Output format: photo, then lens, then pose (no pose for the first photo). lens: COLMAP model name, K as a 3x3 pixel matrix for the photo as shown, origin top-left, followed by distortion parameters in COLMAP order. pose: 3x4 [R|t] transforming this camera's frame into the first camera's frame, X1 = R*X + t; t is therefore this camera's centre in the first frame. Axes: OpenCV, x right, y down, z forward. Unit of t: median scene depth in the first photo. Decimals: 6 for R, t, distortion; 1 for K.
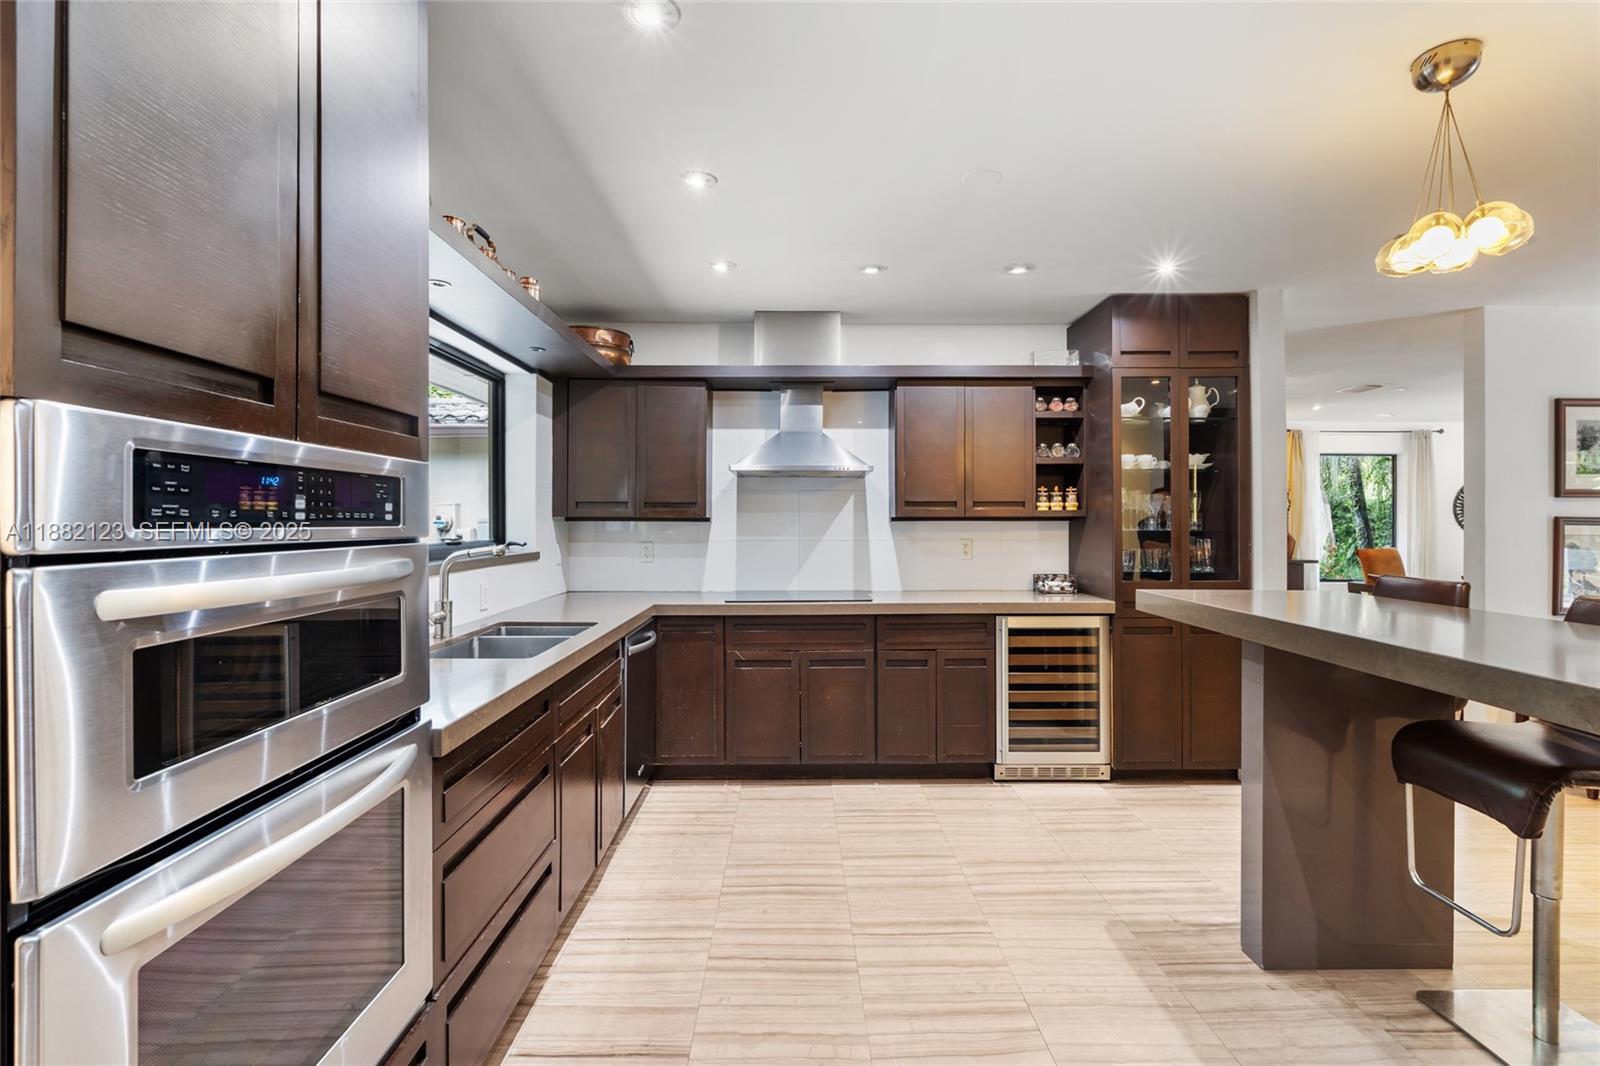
lens RADIAL K [[718.2, 0, 799.2], [0, 718.2, 518.7], [0, 0, 1]] dist [-0.000436, -0.000072]
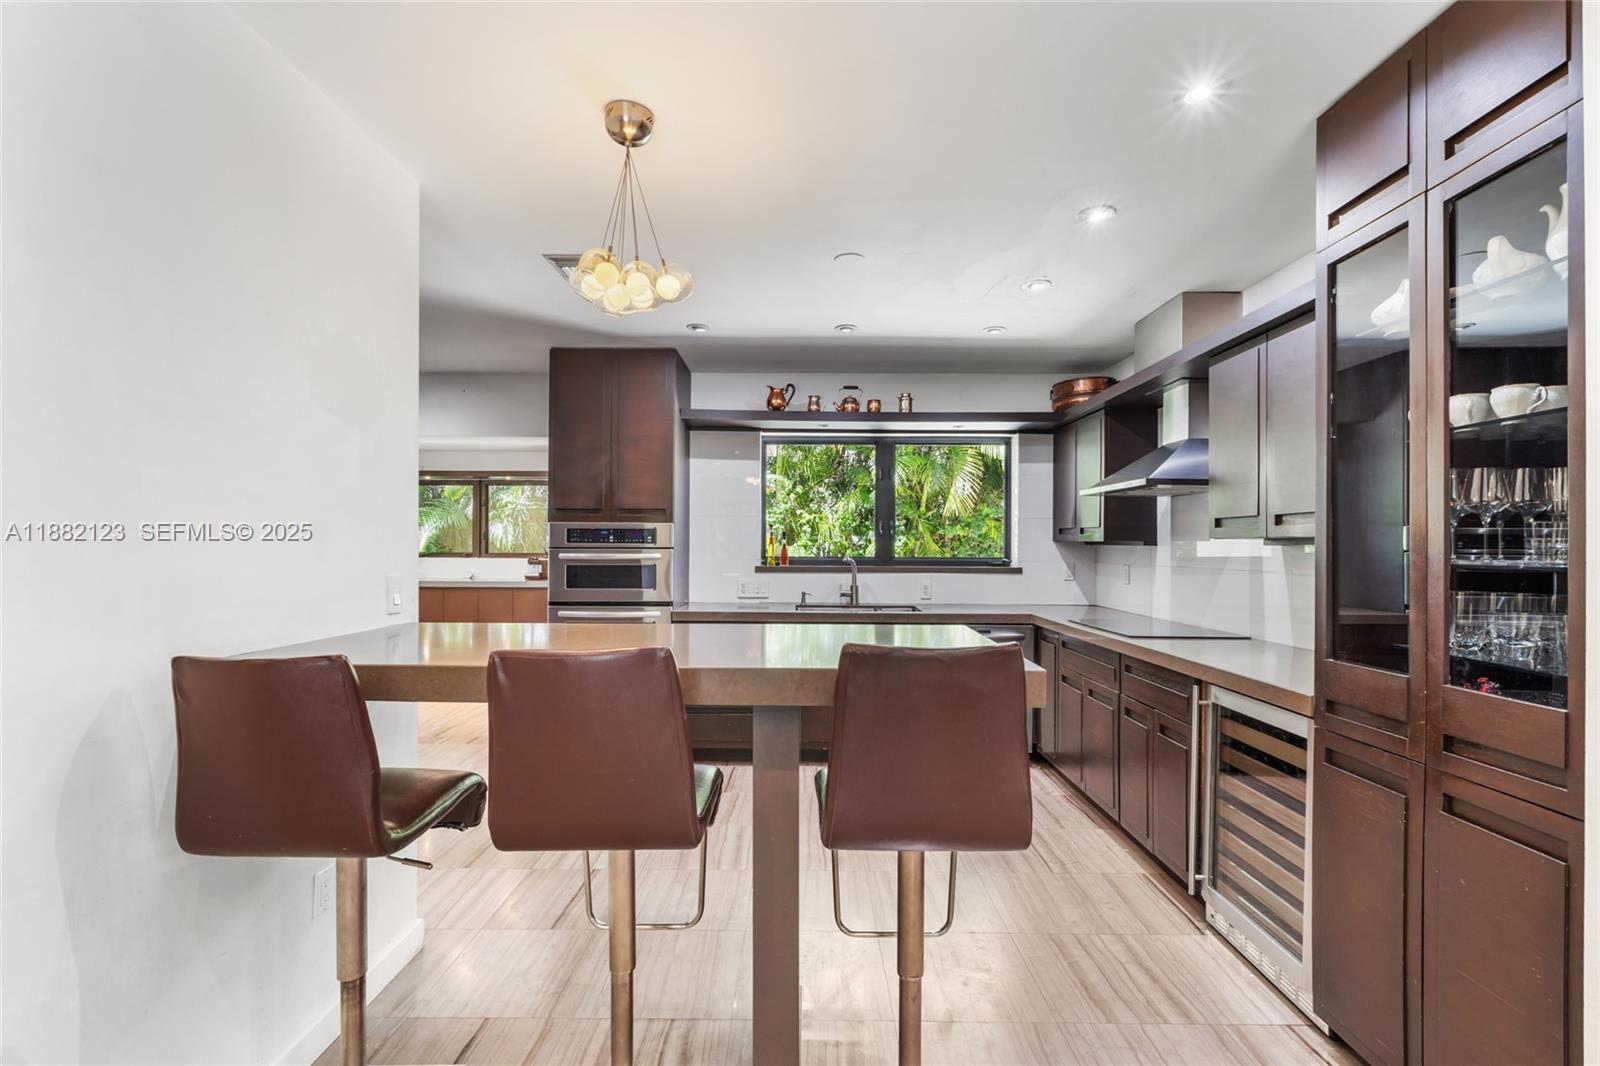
lens RADIAL K [[703.3, 0, 801.4], [0, 703.3, 539.5], [0, 0, 1]] dist [0.000132, 0.000031]
pose [[-0.010510, -0.008527, -0.999908, 1.061587], [-0.001878, 0.999962, -0.008508, 0.006762], [0.999943, 0.001789, -0.010526, 0.688416]]
